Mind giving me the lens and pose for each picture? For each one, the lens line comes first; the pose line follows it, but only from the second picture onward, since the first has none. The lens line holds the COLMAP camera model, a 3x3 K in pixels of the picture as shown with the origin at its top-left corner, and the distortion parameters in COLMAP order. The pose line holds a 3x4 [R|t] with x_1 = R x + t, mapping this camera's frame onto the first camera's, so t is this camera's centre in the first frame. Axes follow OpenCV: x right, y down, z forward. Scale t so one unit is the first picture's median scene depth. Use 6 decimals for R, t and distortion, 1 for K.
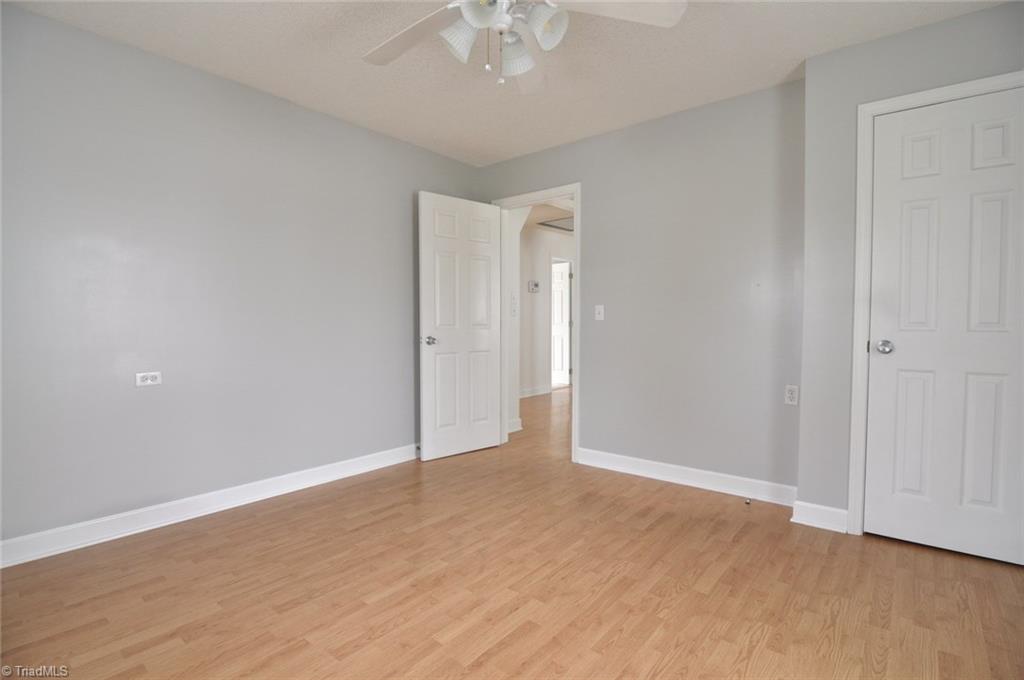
lens RADIAL K [[487.7, 0, 512.0], [0, 487.7, 340.0], [0, 0, 1]] dist [-0.000086, -0.010944]
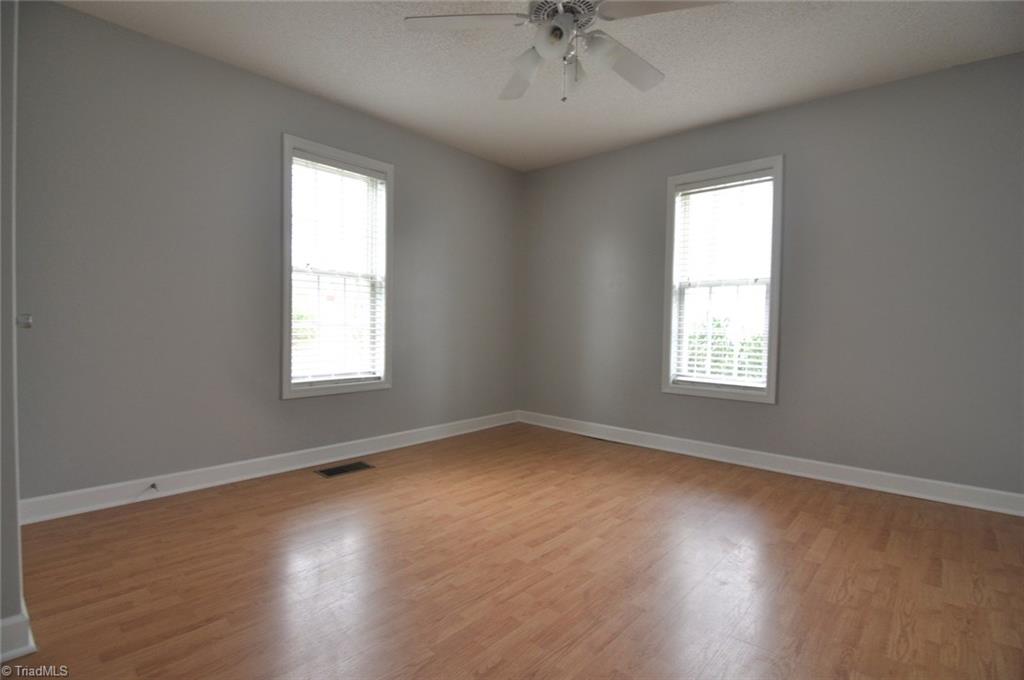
lens RADIAL K [[487.7, 0, 512.0], [0, 487.7, 340.0], [0, 0, 1]] dist [-0.000086, -0.010944]
pose [[-0.999182, -0.018102, 0.036153, 0.045276], [-0.015575, 0.997496, 0.068990, -0.018808], [-0.037311, 0.068370, -0.996962, 1.933938]]
